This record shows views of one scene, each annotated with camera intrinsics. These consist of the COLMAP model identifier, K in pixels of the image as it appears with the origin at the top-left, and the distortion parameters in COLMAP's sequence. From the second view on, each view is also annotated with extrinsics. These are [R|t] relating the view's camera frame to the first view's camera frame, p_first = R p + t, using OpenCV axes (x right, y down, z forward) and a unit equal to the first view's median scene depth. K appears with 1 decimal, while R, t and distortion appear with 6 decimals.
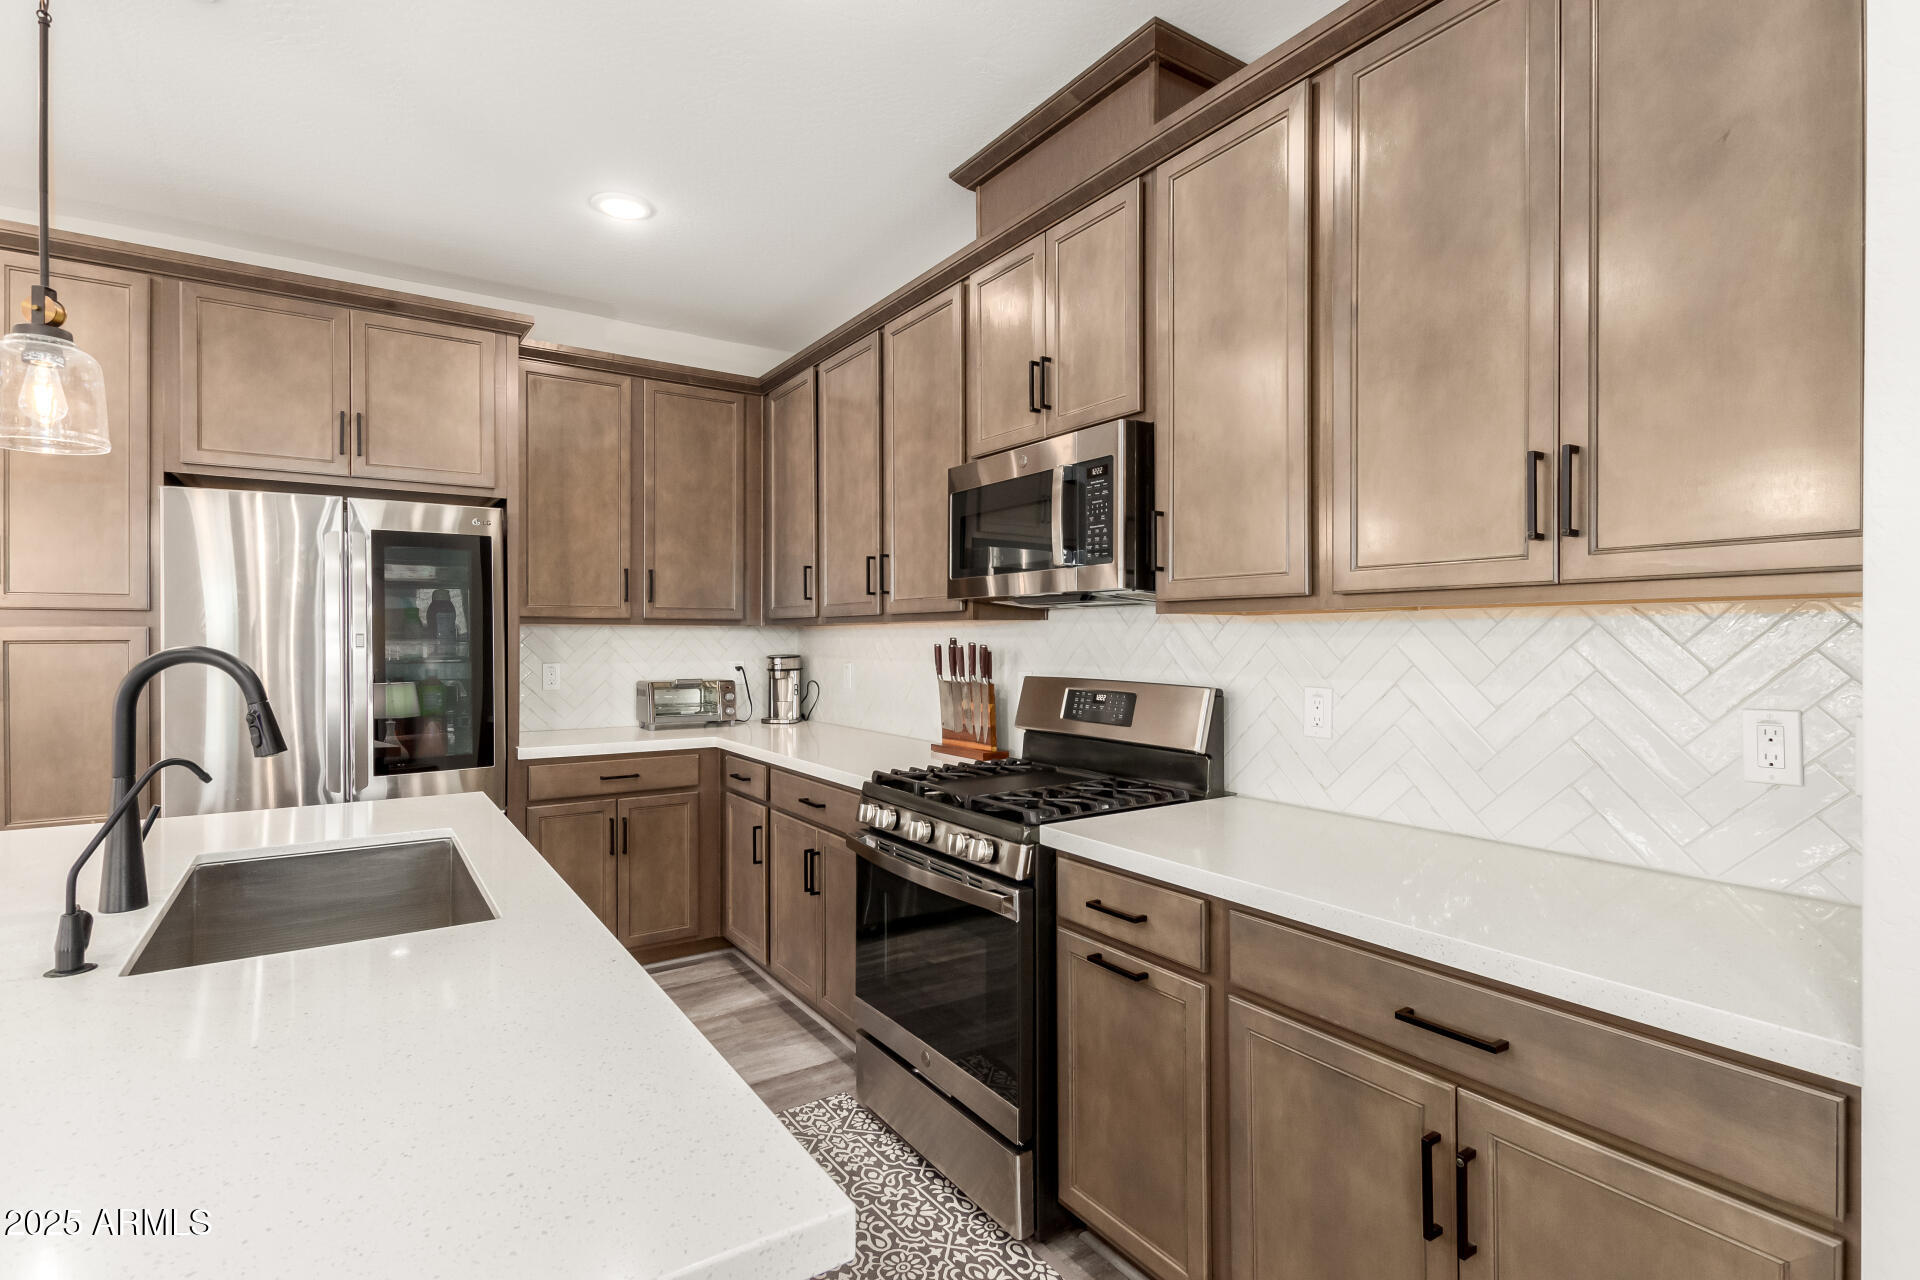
lens RADIAL K [[925.0, 0, 958.2], [0, 925.0, 639.1], [0, 0, 1]] dist [0.005718, -0.005219]
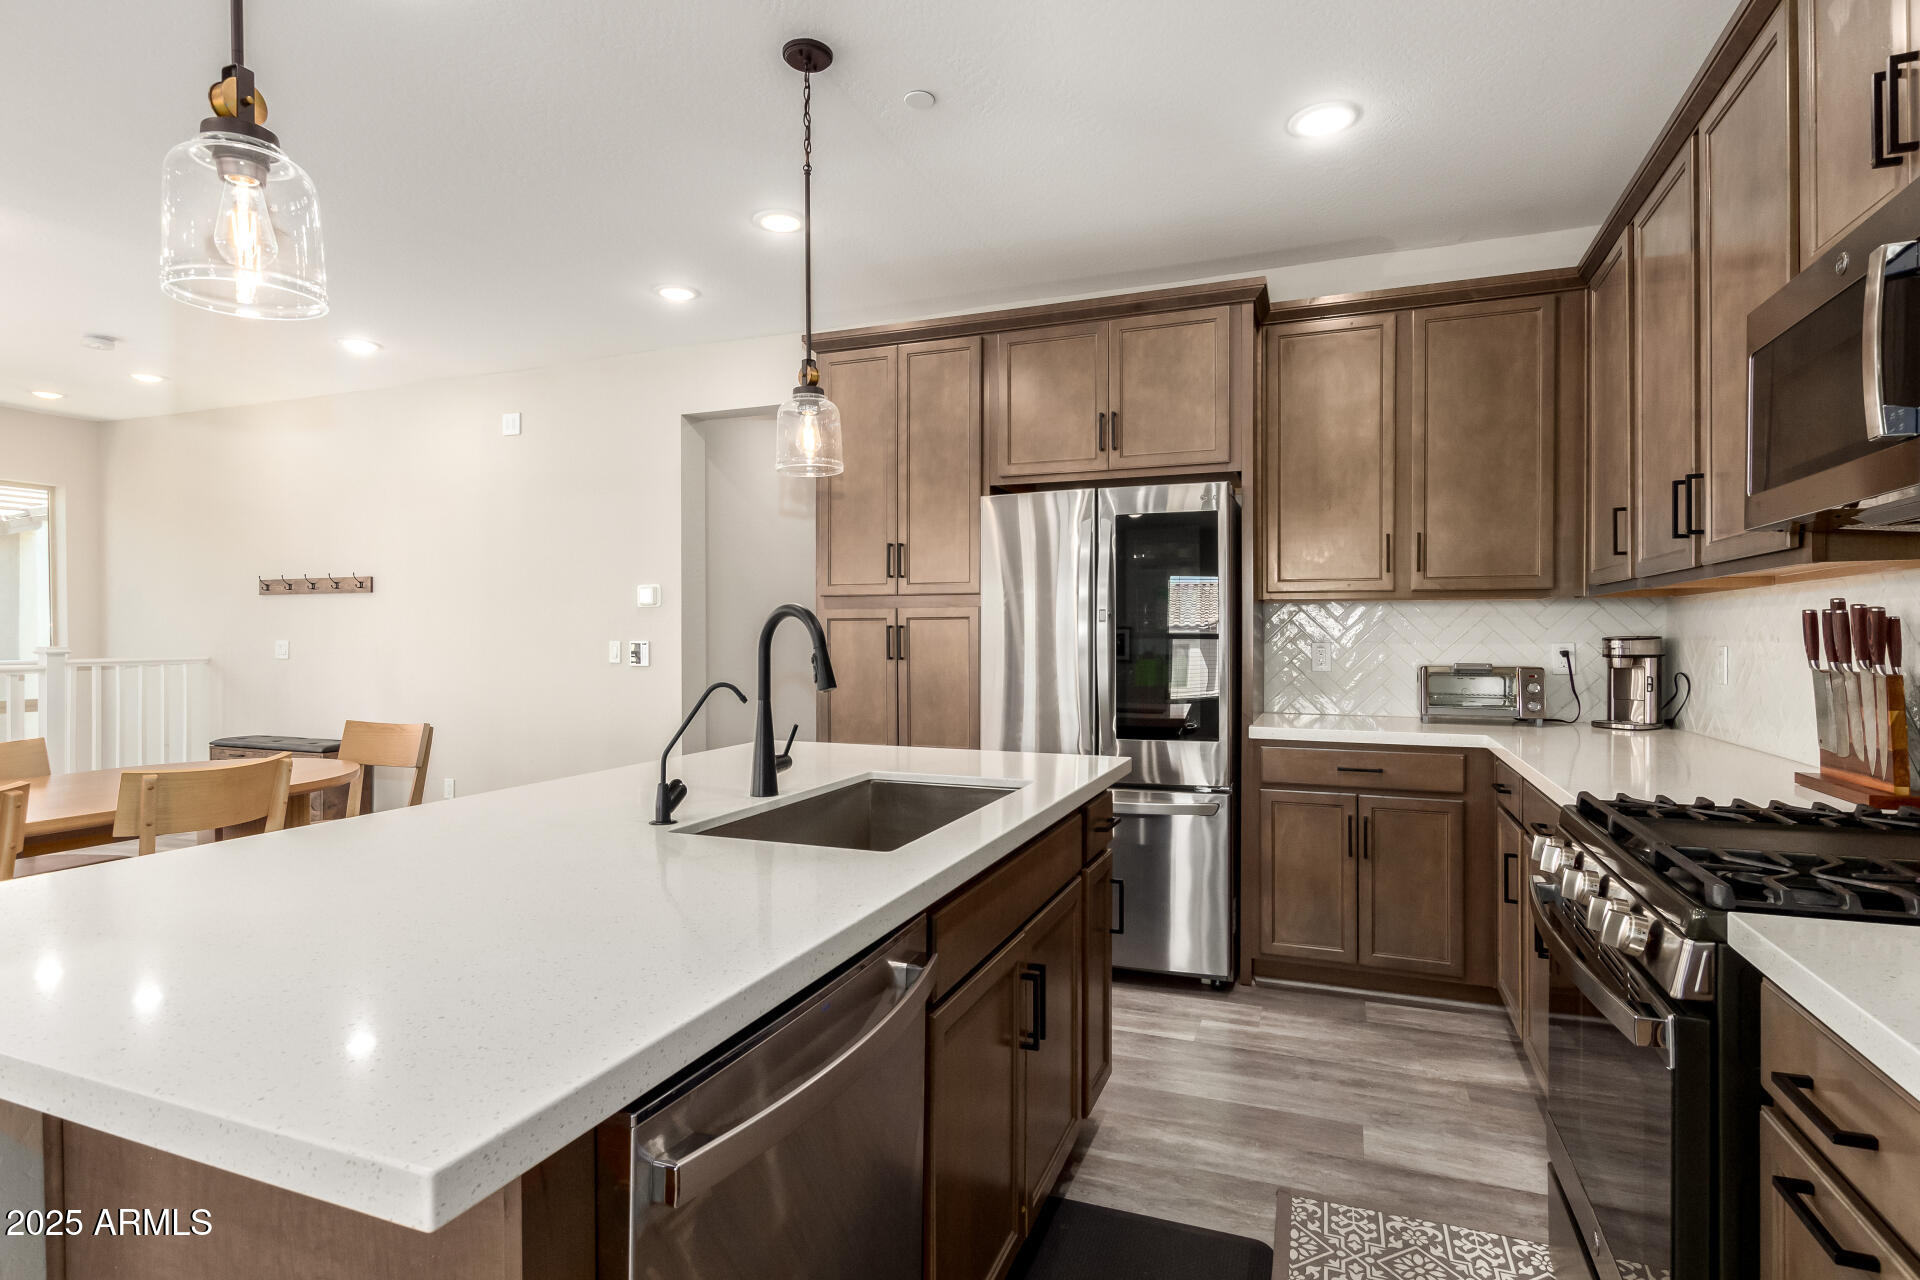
lens RADIAL K [[961.8, 0, 956.1], [0, 961.8, 637.8], [0, 0, 1]] dist [0.004958, 0.000378]
pose [[0.568833, 0.002795, -0.822448, 0.195036], [0.000279, 0.999994, 0.003591, 0.022761], [0.822453, -0.002272, 0.568829, 0.187929]]
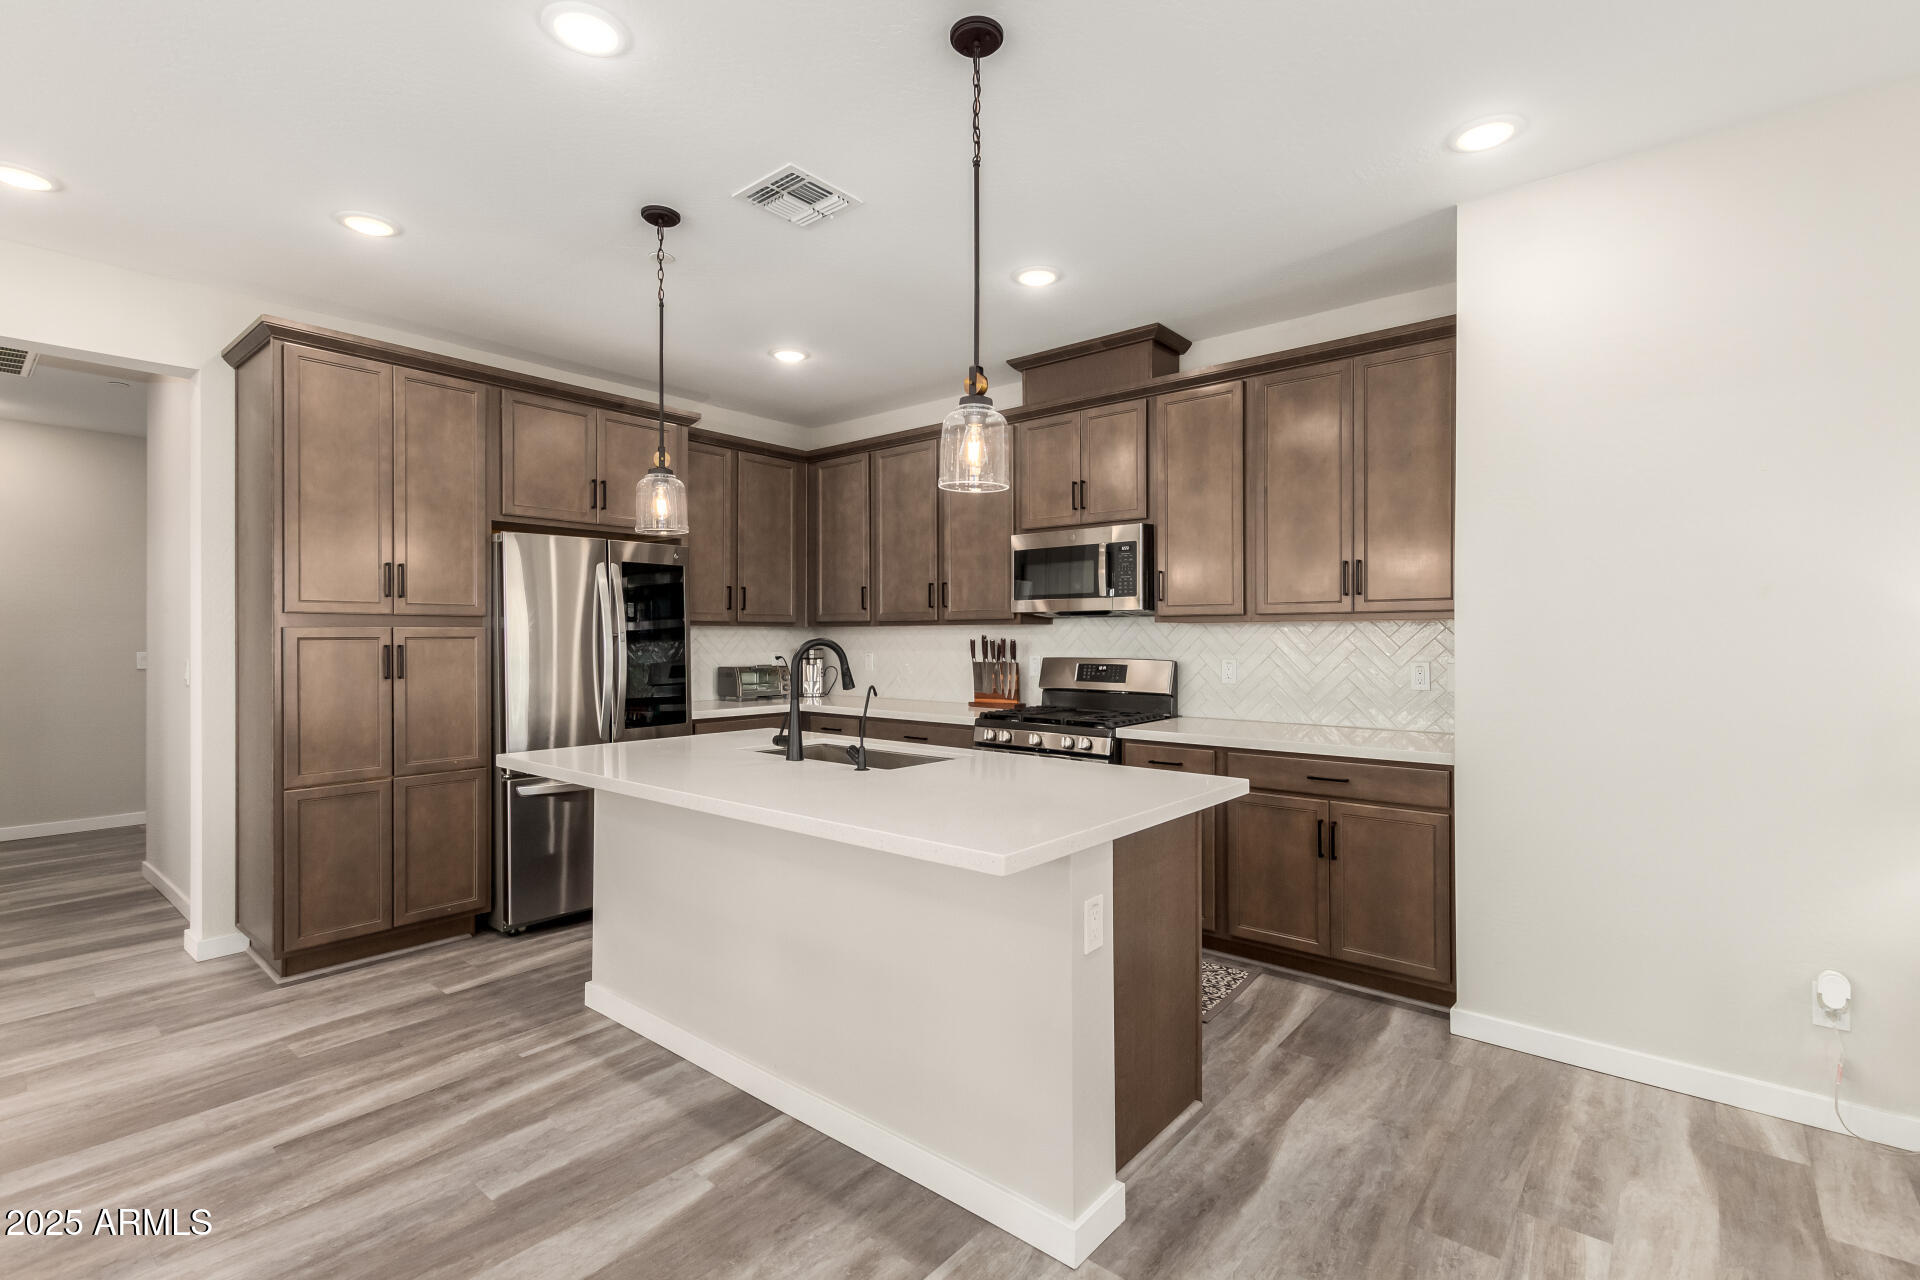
lens RADIAL K [[887.7, 0, 953.4], [0, 887.7, 640.9], [0, 0, 1]] dist [0.000353, 0.000458]
pose [[0.960834, -0.003410, 0.277105, -0.508361], [0.002288, 0.999988, 0.004372, 0.002173], [-0.277116, -0.003567, 0.960830, -0.487688]]
